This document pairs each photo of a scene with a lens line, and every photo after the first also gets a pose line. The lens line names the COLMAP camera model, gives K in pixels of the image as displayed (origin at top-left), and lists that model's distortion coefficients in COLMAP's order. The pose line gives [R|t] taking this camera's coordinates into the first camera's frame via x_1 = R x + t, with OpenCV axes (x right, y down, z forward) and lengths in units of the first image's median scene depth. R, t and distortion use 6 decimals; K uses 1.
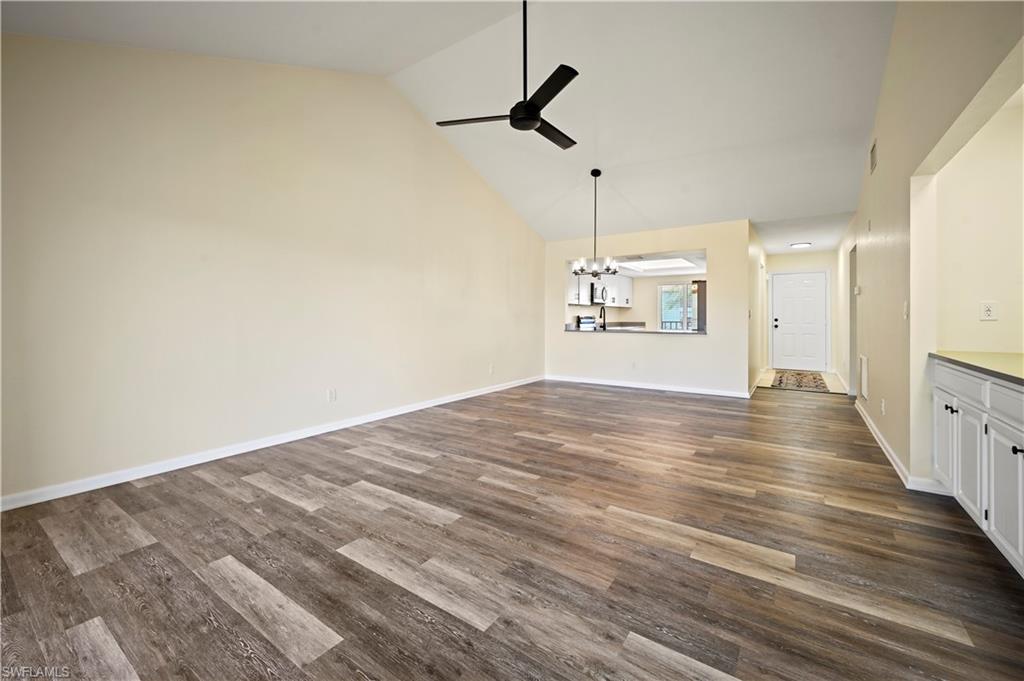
lens RADIAL K [[413.9, 0, 518.5], [0, 413.9, 322.8], [0, 0, 1]] dist [-0.000810, 0.000133]
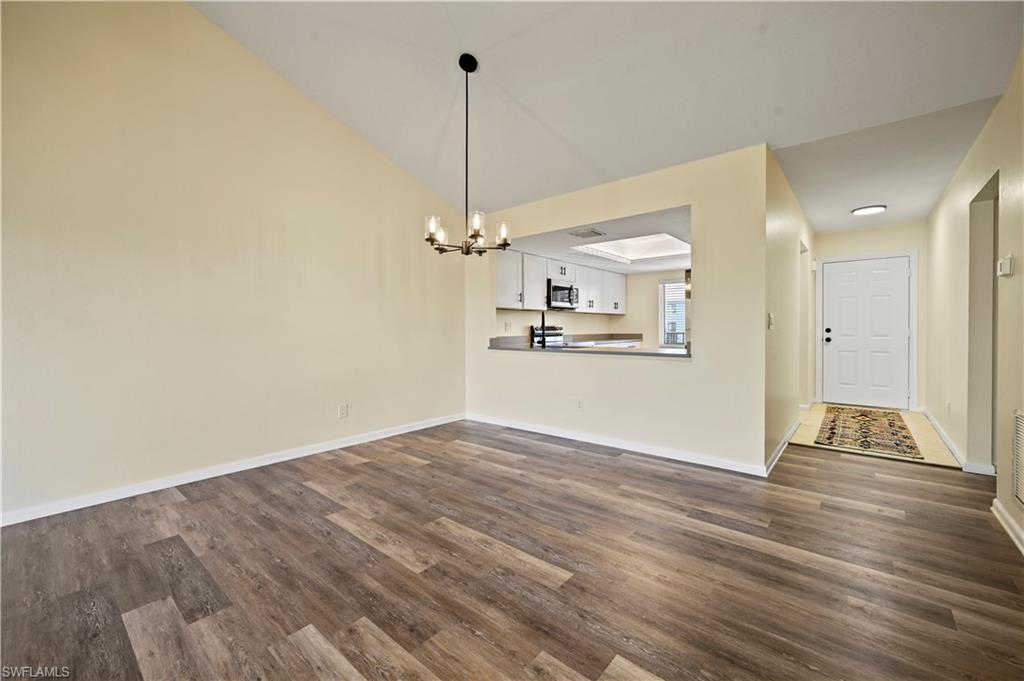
lens RADIAL K [[413.9, 0, 521.5], [0, 413.9, 338.2], [0, 0, 1]] dist [-0.000810, 0.000133]
pose [[0.995541, -0.003549, -0.094264, 0.570887], [0.004708, 0.999916, 0.012073, -0.013496], [0.094214, -0.012463, 0.995474, 0.852549]]
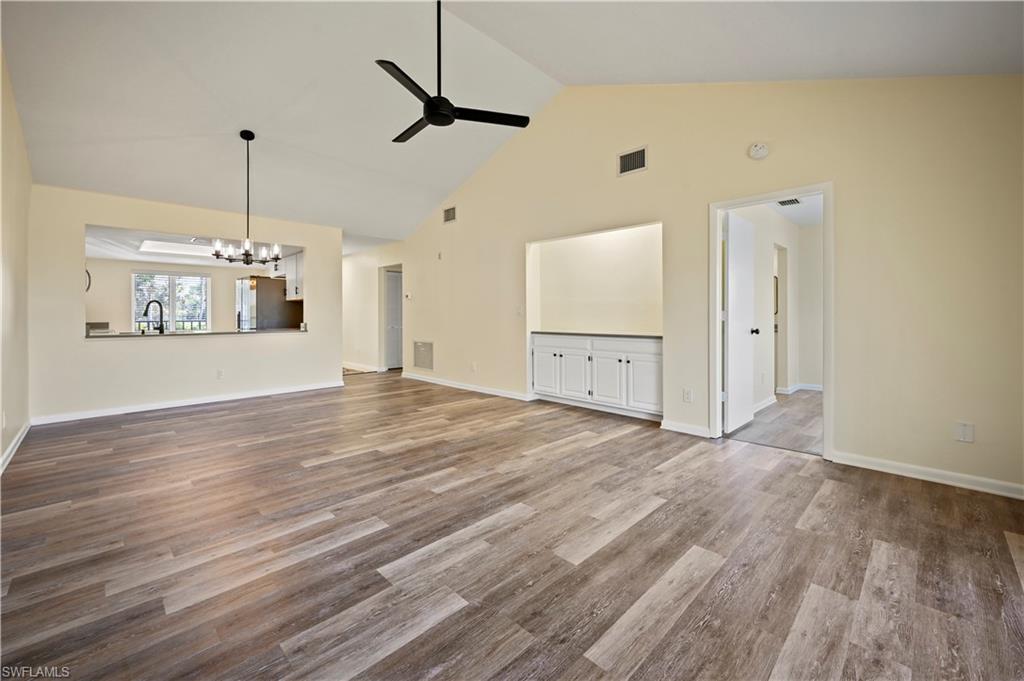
lens RADIAL K [[413.9, 0, 508.8], [0, 413.9, 313.4], [0, 0, 1]] dist [-0.000810, 0.000133]
pose [[0.195103, 0.002597, 0.980779, -0.927121], [0.017556, 0.999827, -0.006140, -0.003682], [-0.980626, 0.018417, 0.195024, 0.647466]]
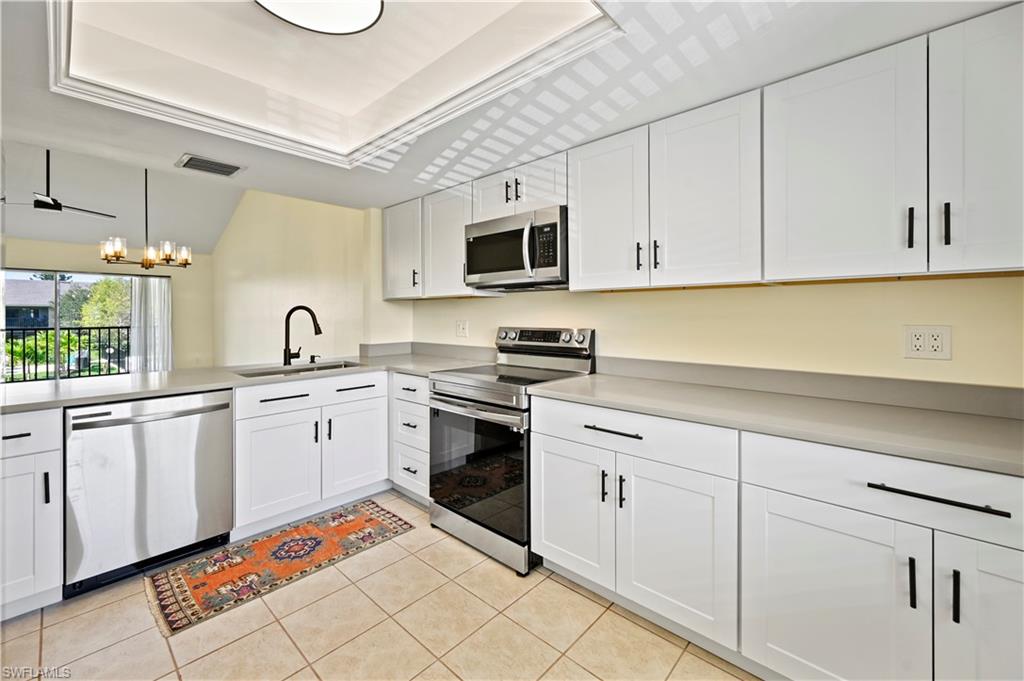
lens RADIAL K [[413.9, 0, 508.5], [0, 413.9, 316.8], [0, 0, 1]] dist [-0.000810, 0.000133]
pose [[-0.148792, 0.009307, -0.988825, 1.391421], [-0.011093, 0.999877, 0.011080, -0.089555], [0.988806, 0.012618, -0.148671, 3.086023]]
